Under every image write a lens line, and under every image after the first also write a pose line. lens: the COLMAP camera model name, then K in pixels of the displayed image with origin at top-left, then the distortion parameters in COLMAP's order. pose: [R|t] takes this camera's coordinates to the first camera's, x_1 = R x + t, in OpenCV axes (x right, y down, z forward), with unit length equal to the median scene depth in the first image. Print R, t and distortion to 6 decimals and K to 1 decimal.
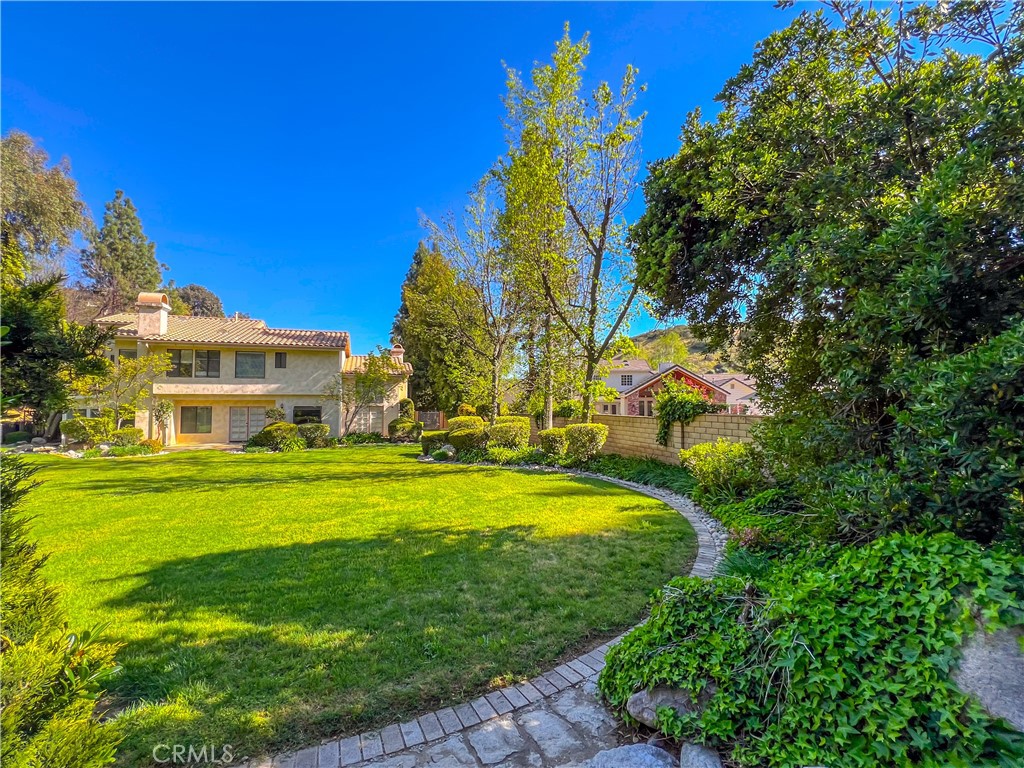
lens RADIAL K [[429.7, 0, 511.6], [0, 429.7, 389.0], [0, 0, 1]] dist [-0.003878, -0.000321]
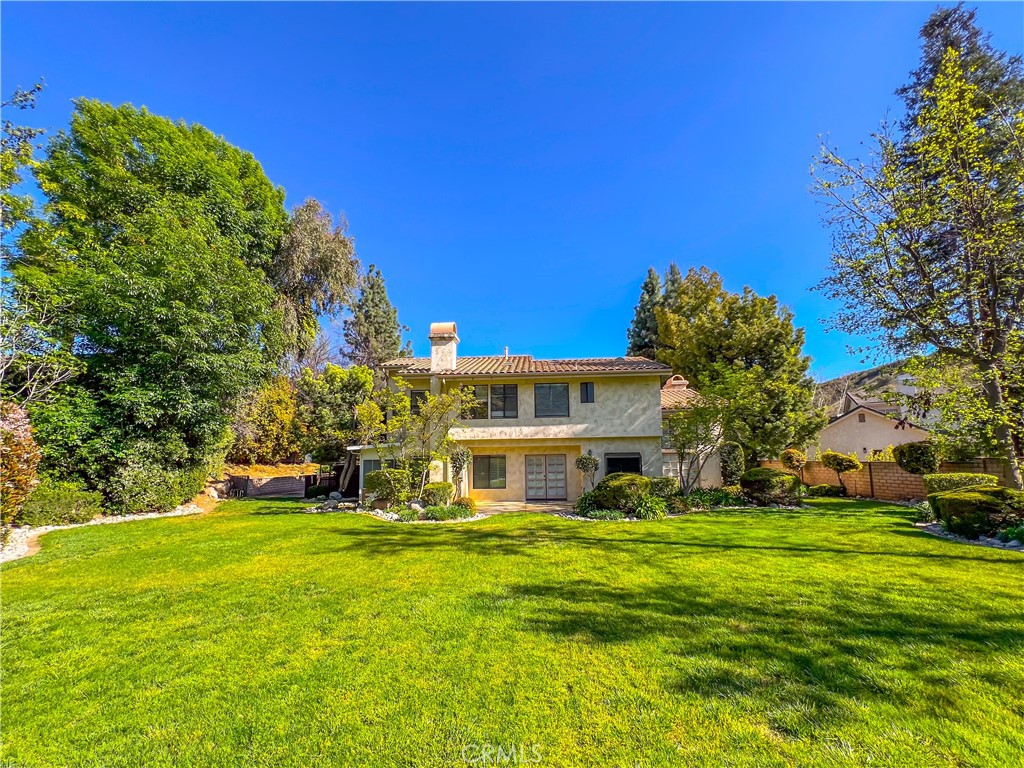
lens RADIAL K [[409.8, 0, 514.8], [0, 409.8, 414.3], [0, 0, 1]] dist [-0.000746, -0.000046]
pose [[0.940902, -0.050658, -0.334870, -0.420243], [0.026182, 0.996671, -0.077210, 0.024528], [0.337667, 0.063880, 0.939096, 0.278036]]
